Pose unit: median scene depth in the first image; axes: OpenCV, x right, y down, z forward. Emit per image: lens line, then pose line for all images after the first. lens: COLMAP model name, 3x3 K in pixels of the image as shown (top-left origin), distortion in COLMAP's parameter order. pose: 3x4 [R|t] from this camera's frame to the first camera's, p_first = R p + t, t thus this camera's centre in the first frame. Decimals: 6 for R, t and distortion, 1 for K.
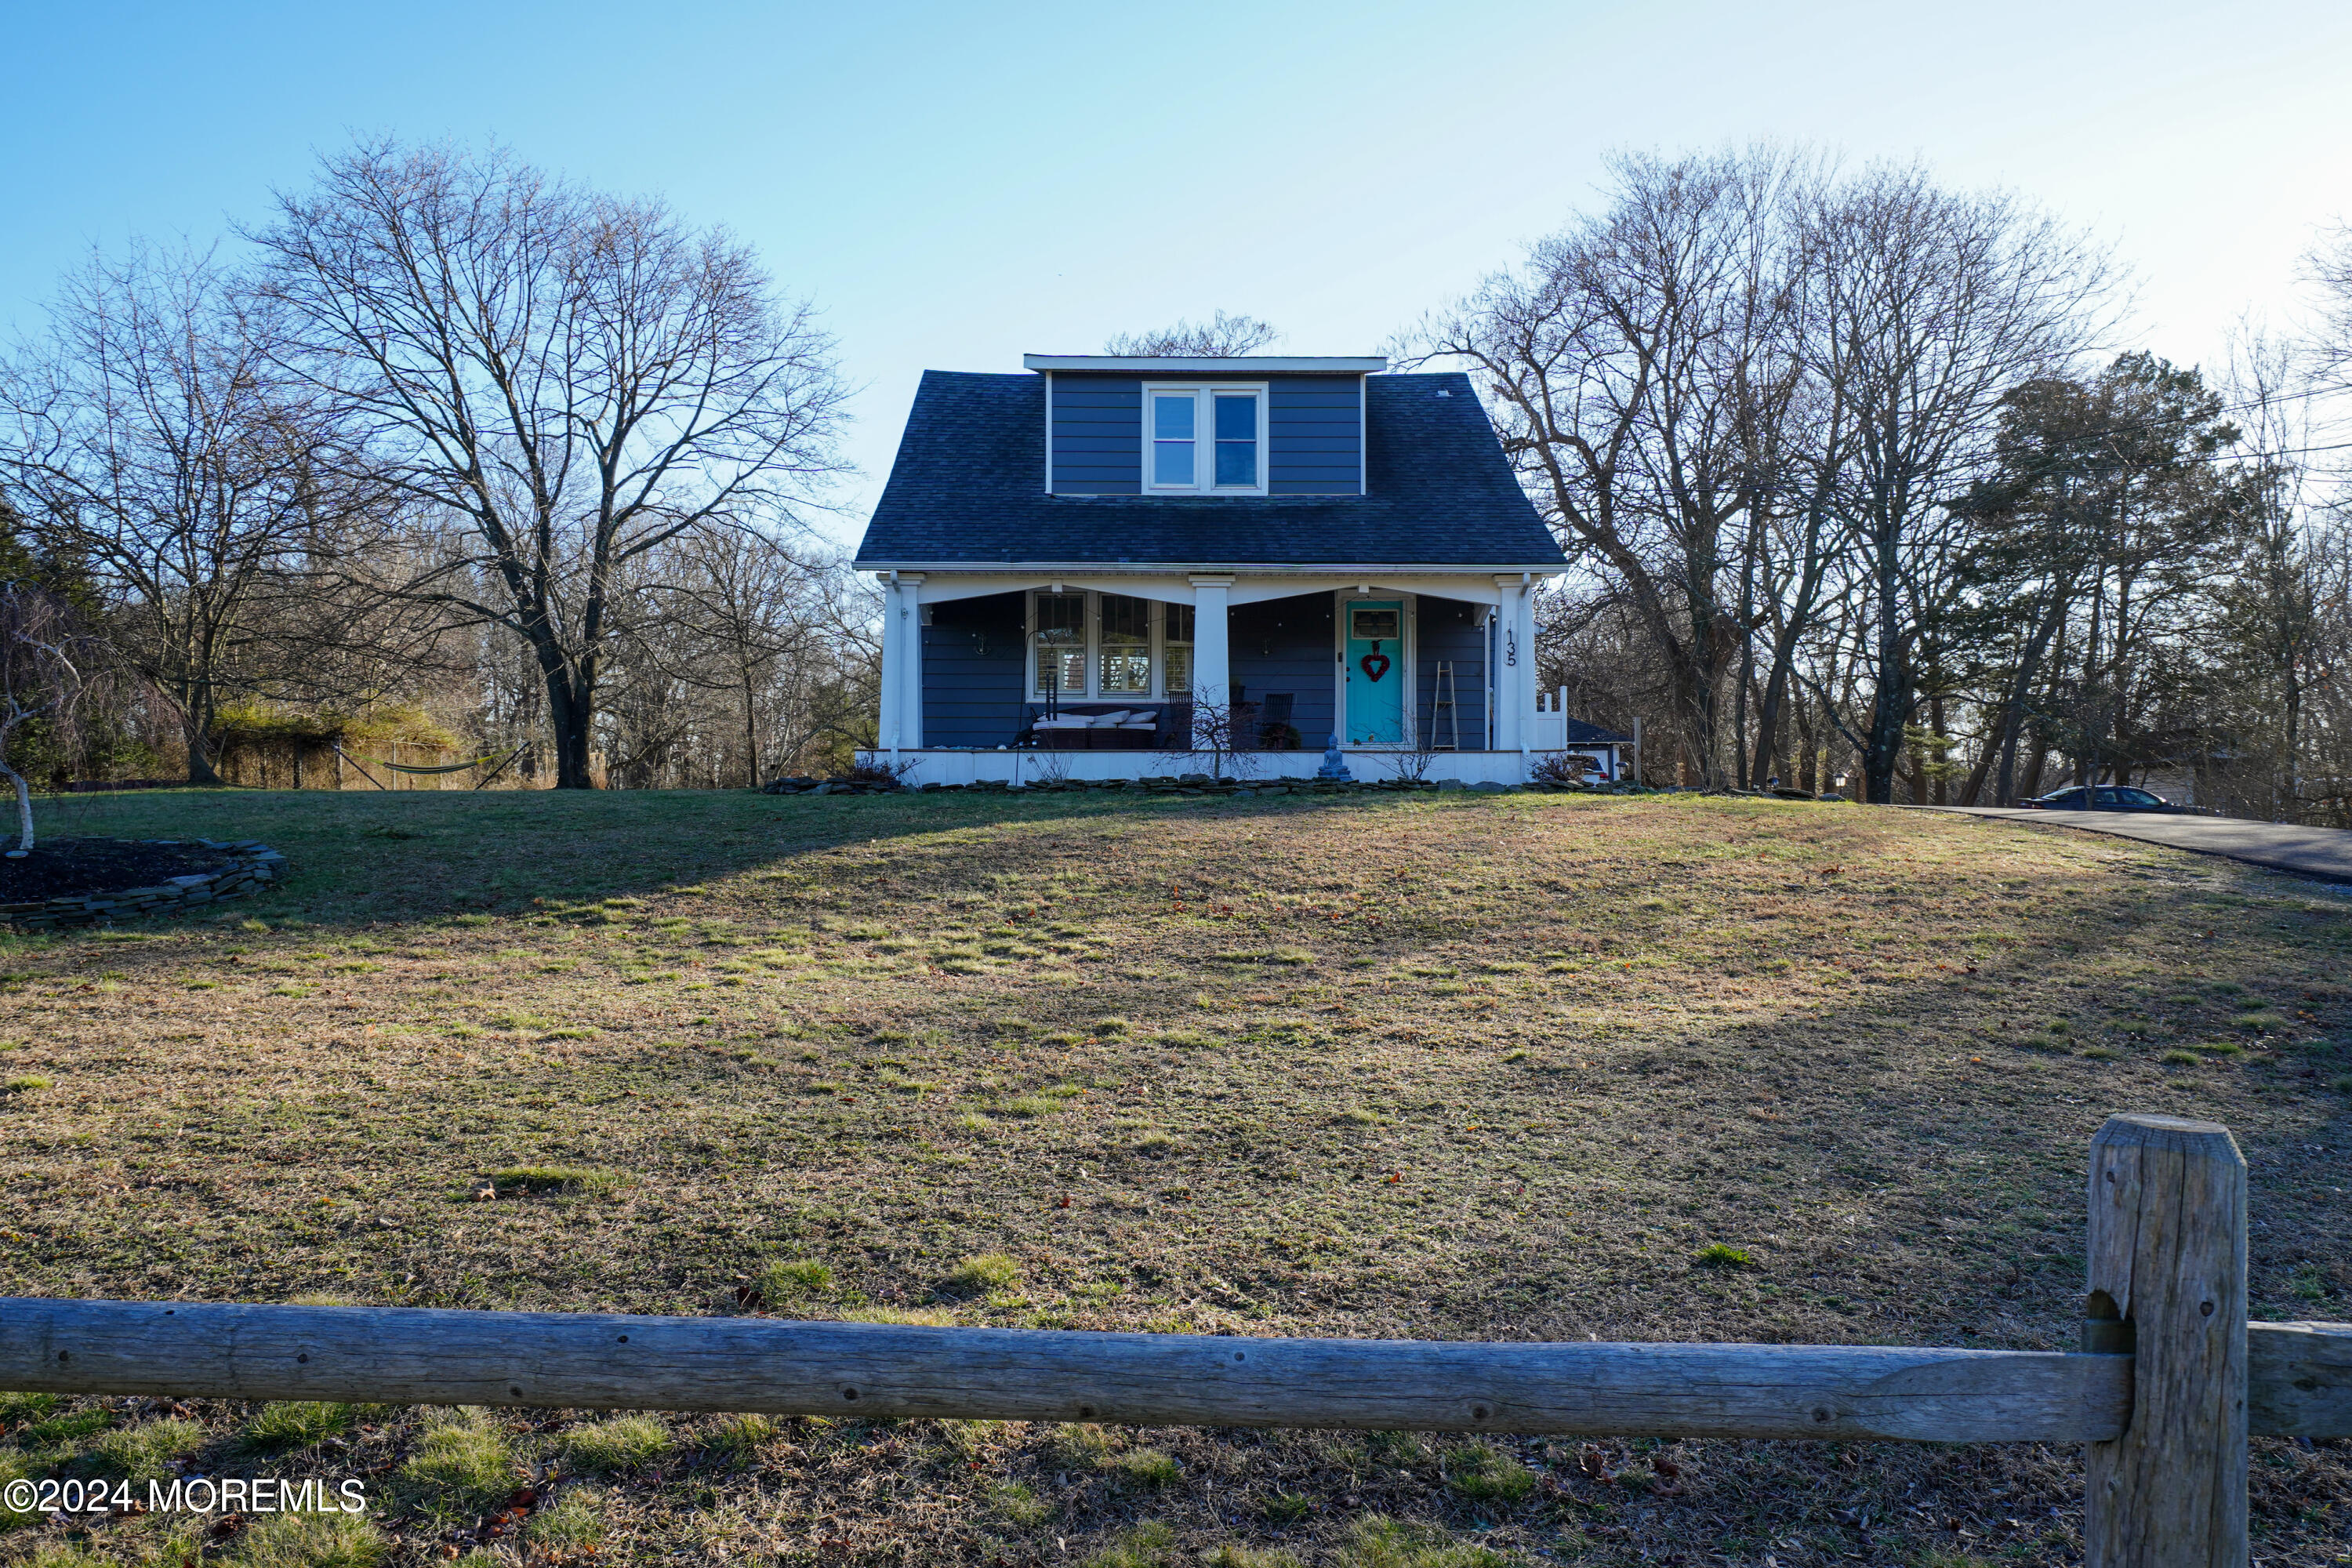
lens RADIAL K [[1679.1, 0, 1176.0], [0, 1679.1, 784.0], [0, 0, 1]] dist [0.002297, 0.000031]
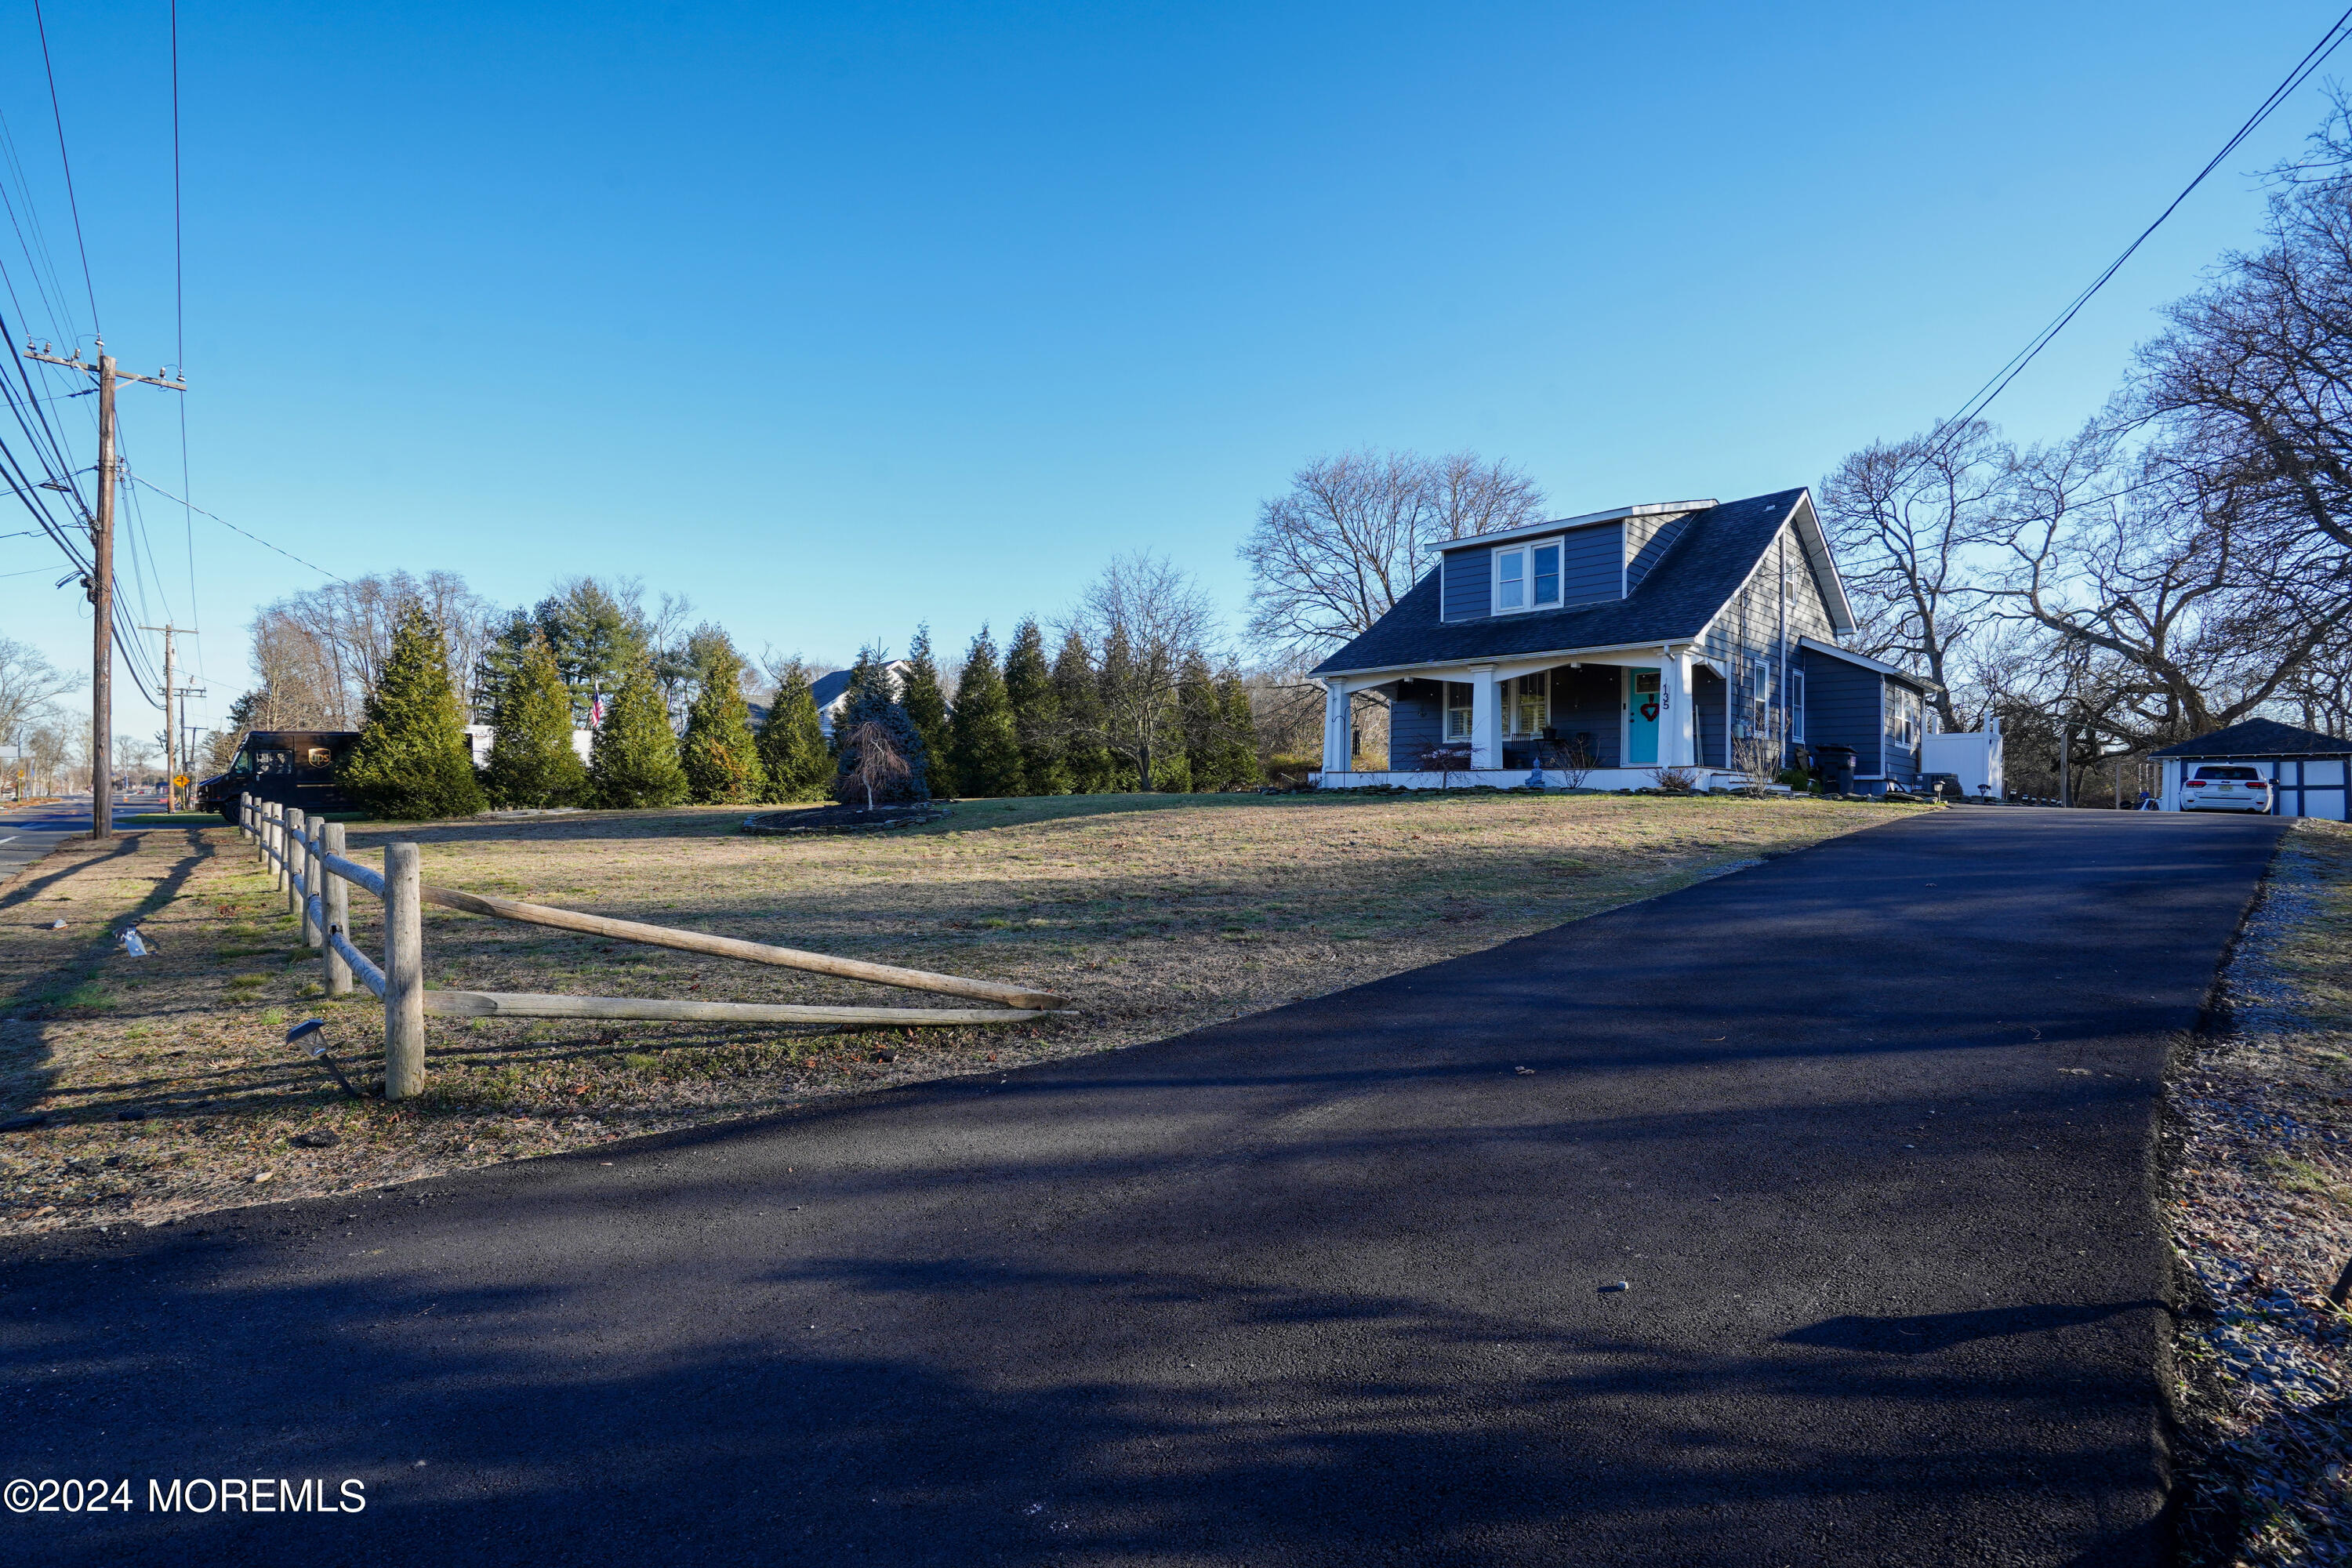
lens RADIAL K [[1089.6, 0, 1179.1], [0, 1089.6, 797.2], [0, 0, 1]] dist [0.003773, 0.001274]
pose [[0.644566, 0.011489, -0.764462, 0.610557], [-0.003294, 0.999920, 0.012251, -0.003830], [0.764542, -0.005378, 0.644552, 0.059329]]
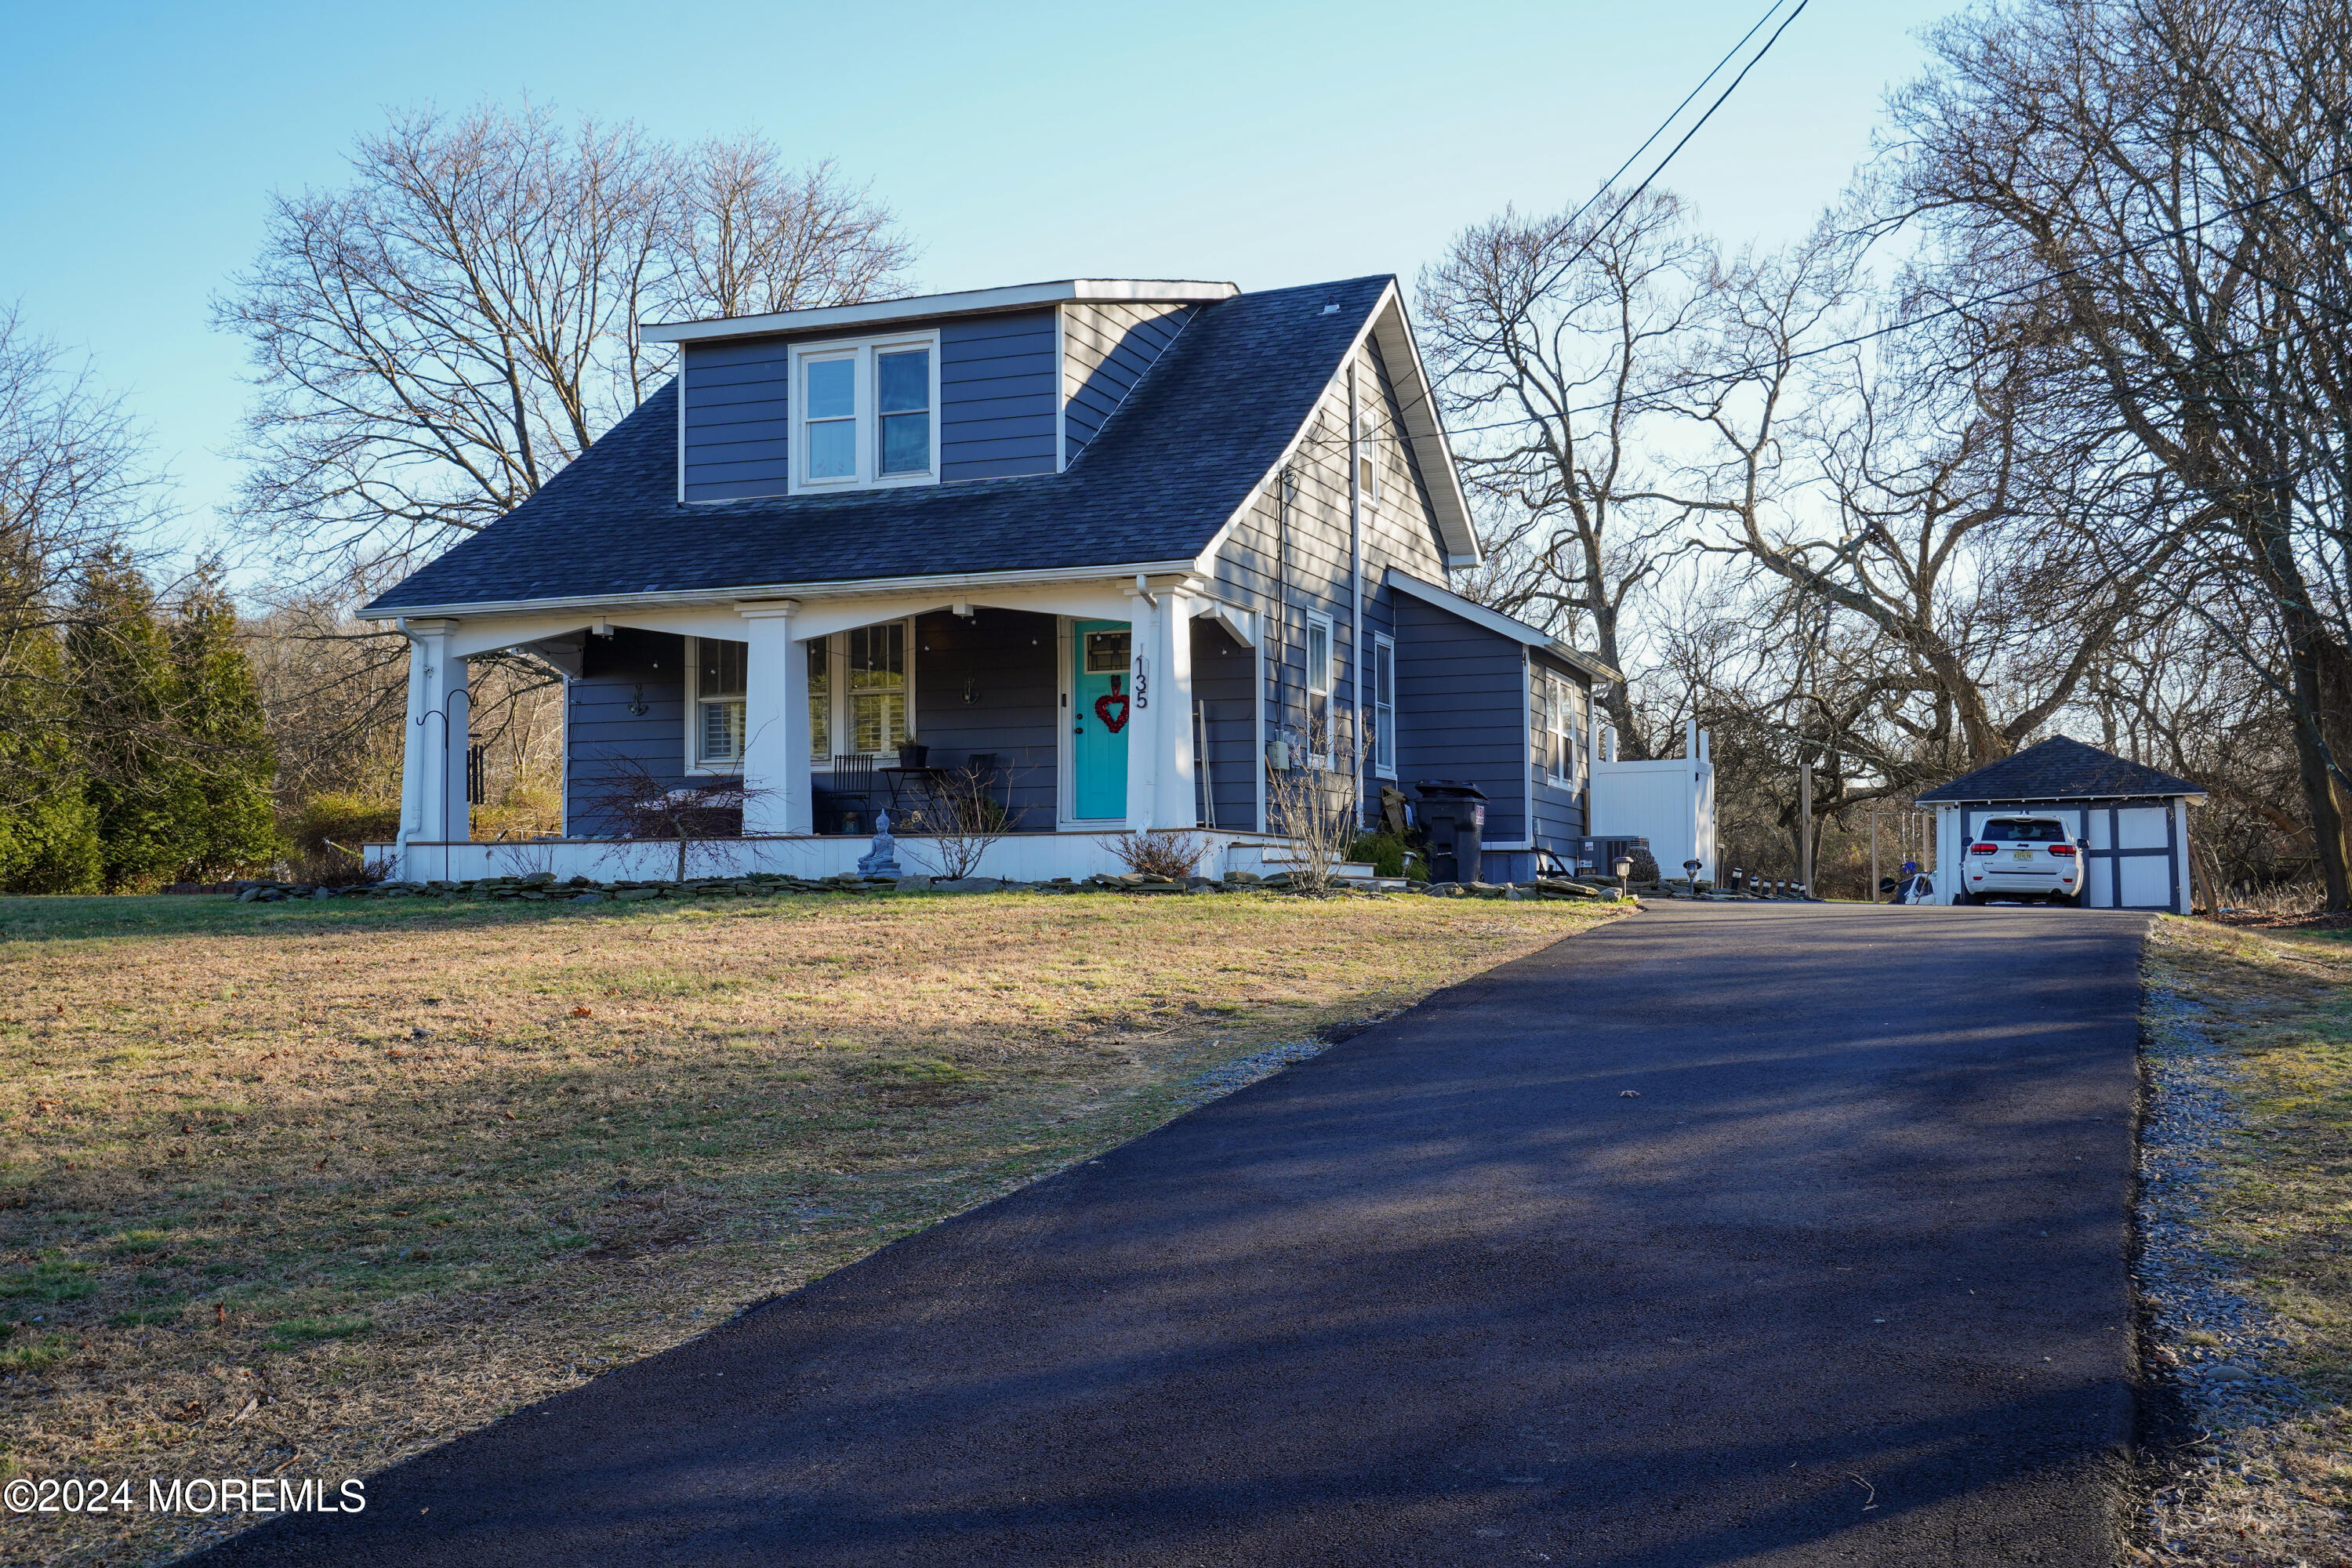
lens RADIAL K [[2343.1, 0, 1115.1], [0, 2343.1, 856.8], [0, 0, 1]] dist [0.013836, 0.010994]
pose [[0.891511, -0.002367, -0.452994, 0.587601], [0.003968, 0.999989, 0.002584, -0.011131], [0.452982, -0.004101, 0.891510, 0.122832]]
